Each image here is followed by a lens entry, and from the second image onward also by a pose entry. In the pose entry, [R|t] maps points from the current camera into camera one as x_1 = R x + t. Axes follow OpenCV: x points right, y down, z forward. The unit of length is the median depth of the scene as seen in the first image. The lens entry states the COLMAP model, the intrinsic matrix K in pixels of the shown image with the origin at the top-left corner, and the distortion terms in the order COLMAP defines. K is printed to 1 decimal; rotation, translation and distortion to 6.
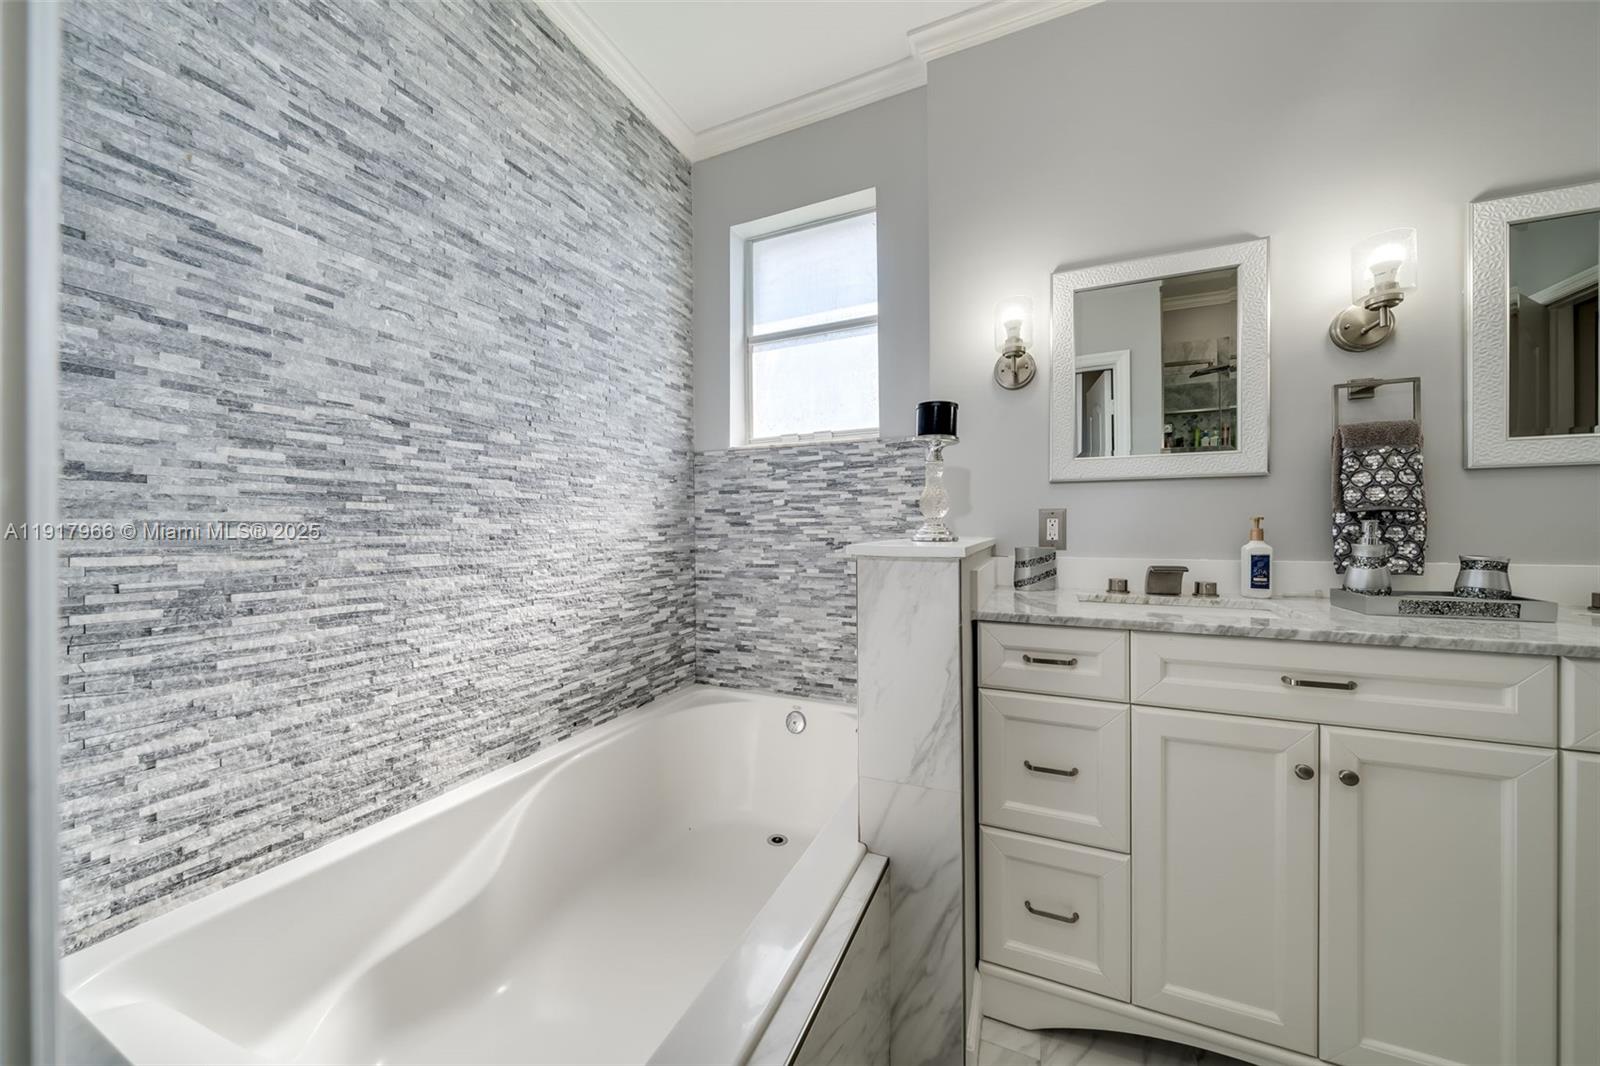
lens RADIAL K [[550.0, 0, 802.8], [0, 550.0, 527.6], [0, 0, 1]] dist [-0.002746, -0.000056]
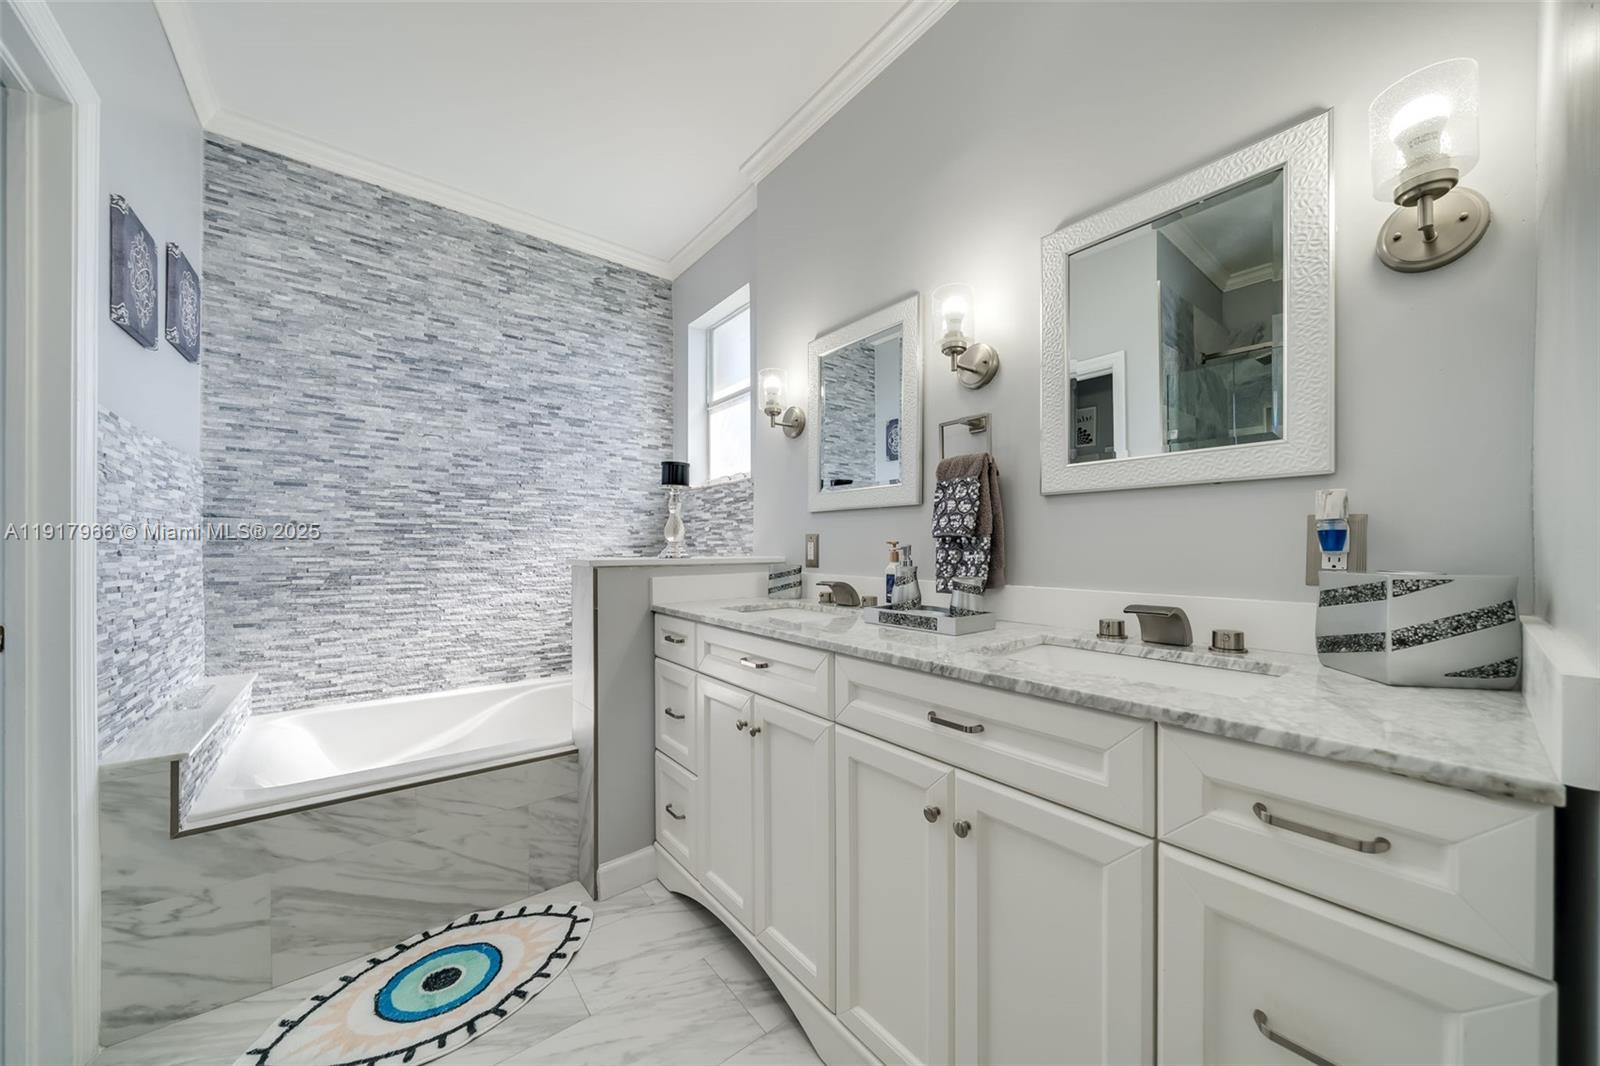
lens RADIAL K [[548.9, 0, 793.3], [0, 548.9, 549.3], [0, 0, 1]] dist [0.000071, -0.000027]
pose [[0.886534, 0.008058, -0.462593, 1.167137], [-0.006182, 0.999965, 0.005572, -0.008296], [0.462622, -0.002080, 0.886553, -0.122516]]
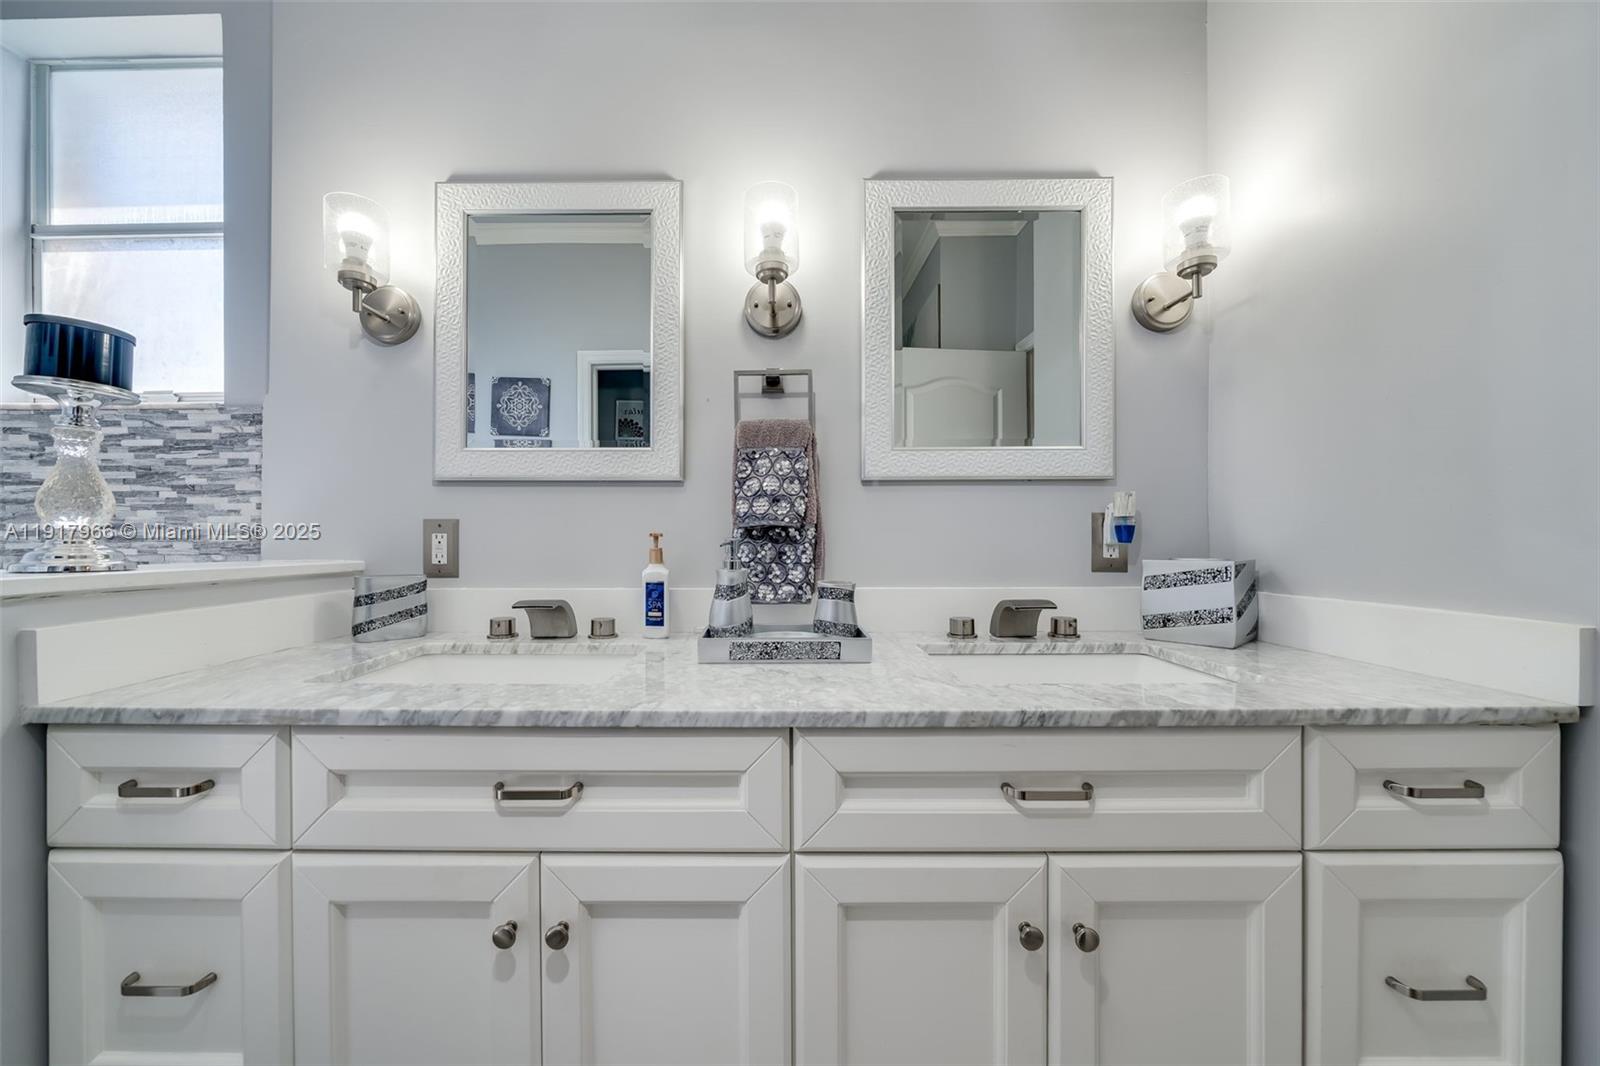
lens RADIAL K [[581.1, 0, 774.4], [0, 581.1, 540.1], [0, 0, 1]] dist [-0.005497, -0.000039]
pose [[0.915509, 0.003699, 0.402281, 0.648669], [-0.001907, 0.999986, -0.004856, -0.005592], [-0.402293, 0.003679, 0.915504, 0.183221]]
